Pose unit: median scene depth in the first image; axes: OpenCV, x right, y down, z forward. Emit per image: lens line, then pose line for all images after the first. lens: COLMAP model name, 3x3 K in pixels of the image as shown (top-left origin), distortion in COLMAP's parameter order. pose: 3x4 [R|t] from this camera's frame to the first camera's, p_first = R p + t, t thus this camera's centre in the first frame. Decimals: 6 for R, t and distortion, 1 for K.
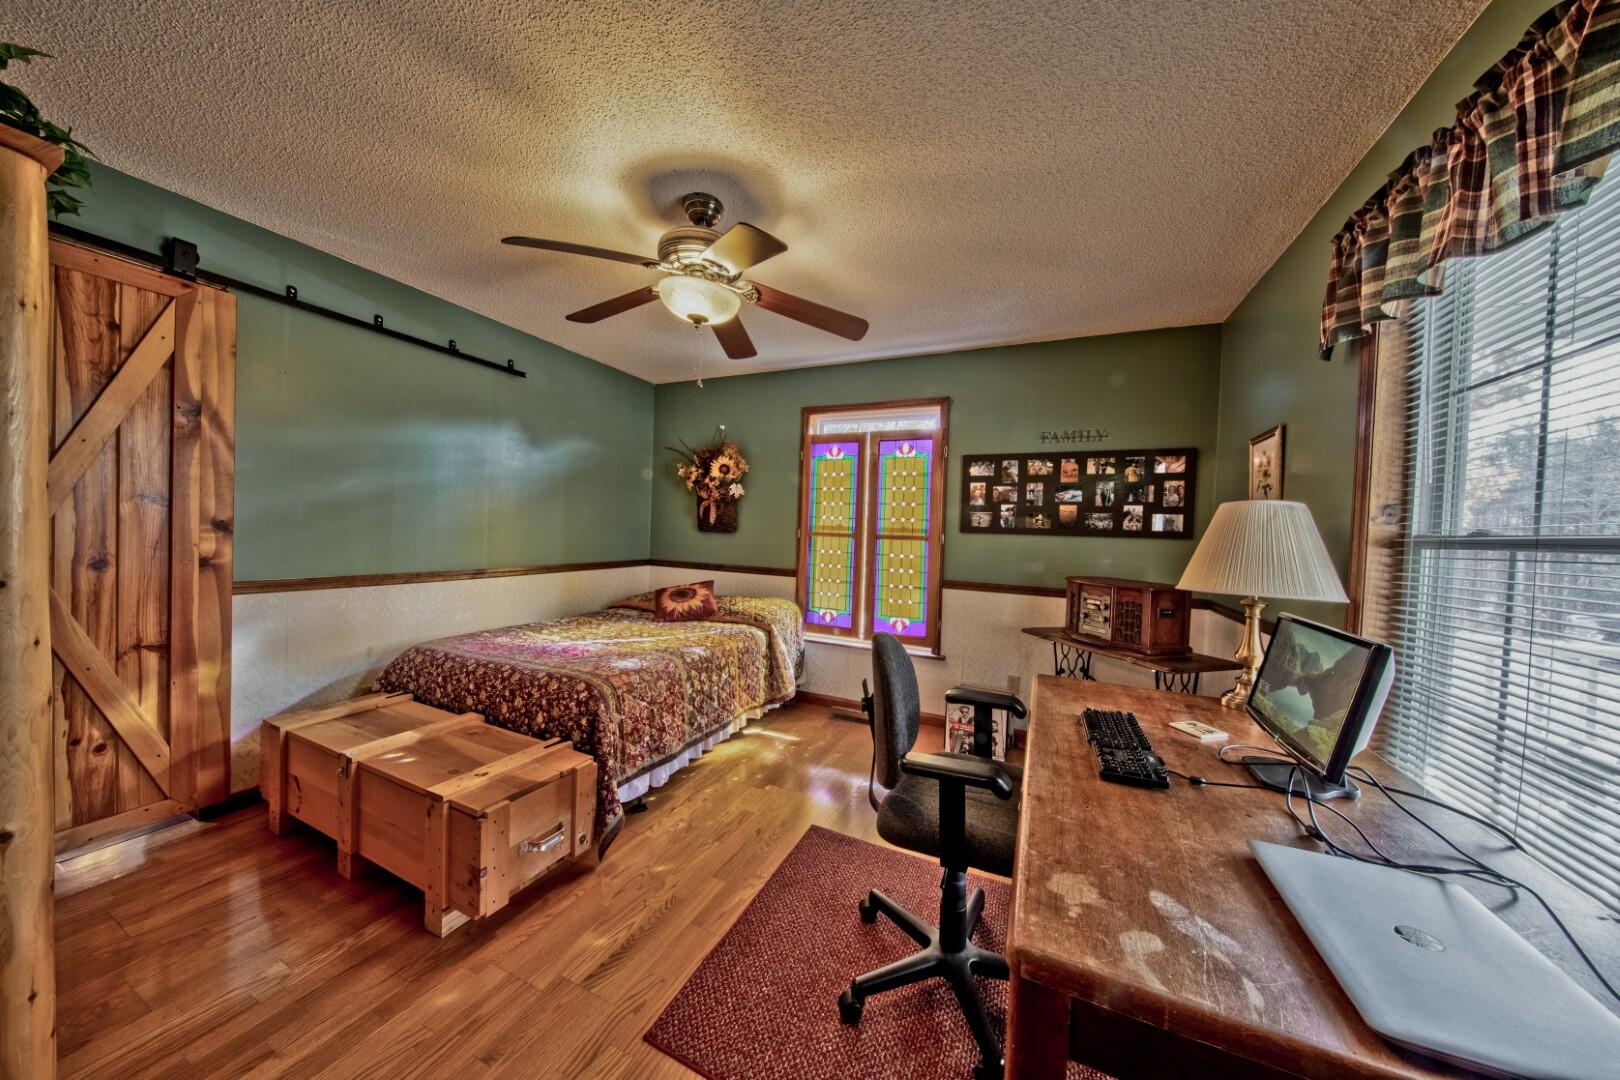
lens RADIAL K [[509.9, 0, 806.5], [0, 509.9, 541.1], [0, 0, 1]] dist [-0.000062, -0.002678]
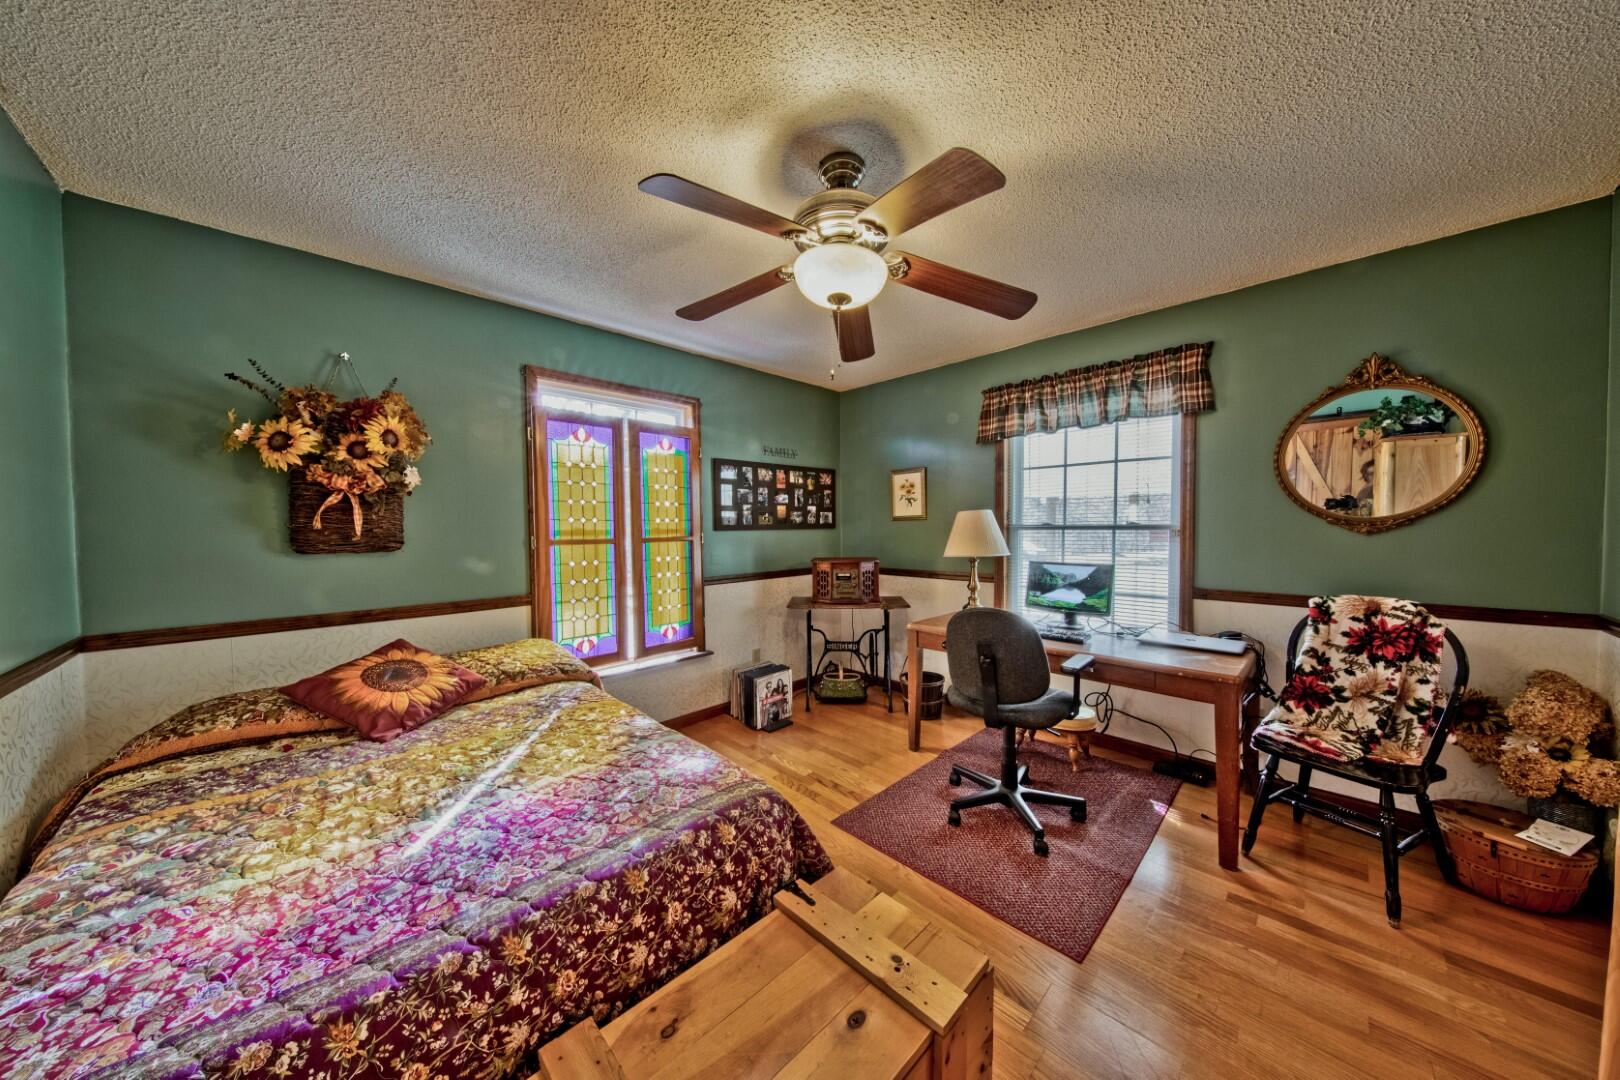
lens RADIAL K [[509.9, 0, 806.5], [0, 509.9, 541.1], [0, 0, 1]] dist [-0.000062, -0.002678]
pose [[0.359430, -0.069162, 0.930605, -0.644910], [0.042889, 0.997420, 0.057563, -0.050875], [-0.932186, 0.019223, 0.361469, 0.460003]]
